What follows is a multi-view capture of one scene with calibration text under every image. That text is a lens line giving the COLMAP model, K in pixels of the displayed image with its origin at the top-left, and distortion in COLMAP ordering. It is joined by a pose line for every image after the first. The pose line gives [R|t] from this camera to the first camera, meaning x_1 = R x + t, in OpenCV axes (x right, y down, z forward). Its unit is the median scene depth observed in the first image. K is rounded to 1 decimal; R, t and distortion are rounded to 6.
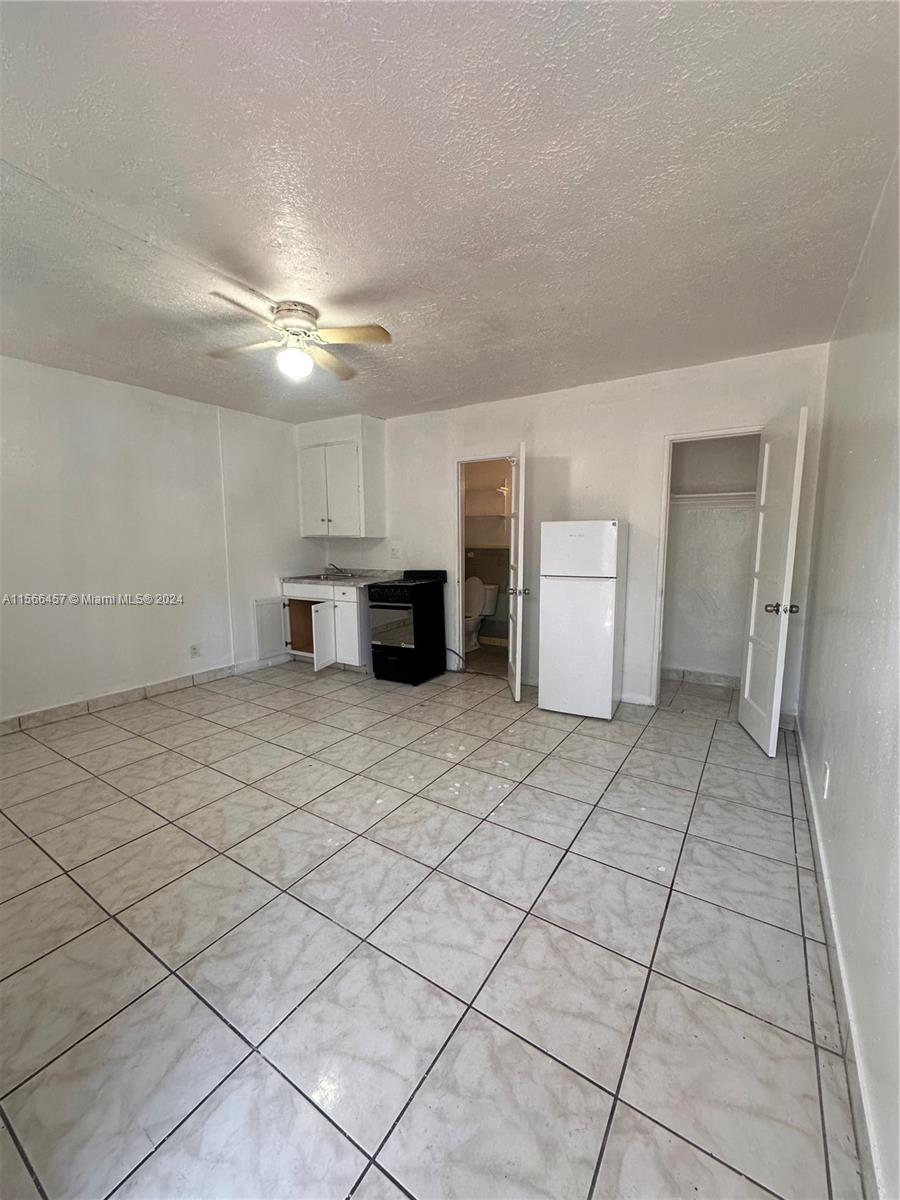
lens RADIAL K [[476.8, 0, 450.0], [0, 476.8, 600.0], [0, 0, 1]] dist [-0.000567, -0.000055]
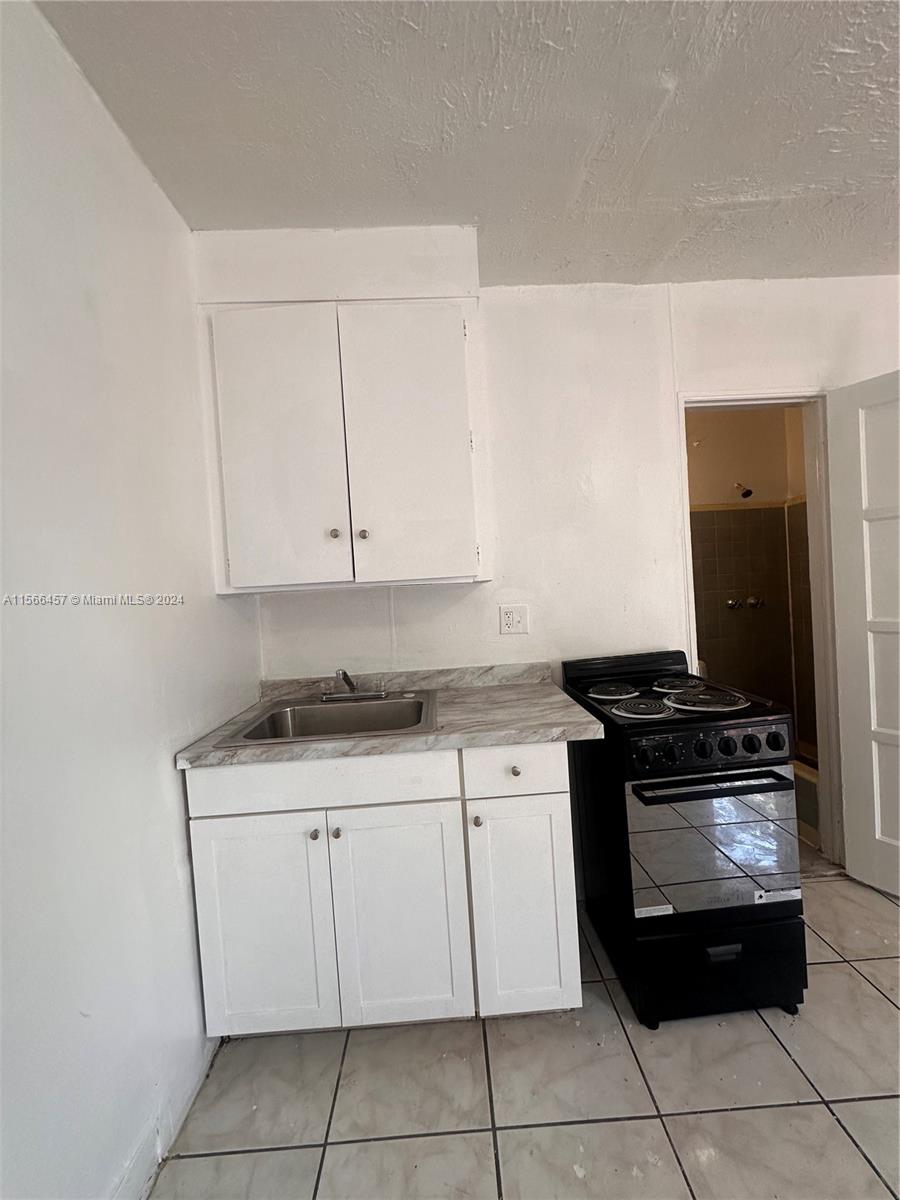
lens RADIAL K [[476.8, 0, 450.0], [0, 476.8, 600.0], [0, 0, 1]] dist [-0.000567, -0.000055]
pose [[0.822298, -0.057150, 0.566180, -0.383655], [0.128978, 0.987769, -0.087617, -0.088367], [-0.554248, 0.145073, 0.819611, 0.715443]]
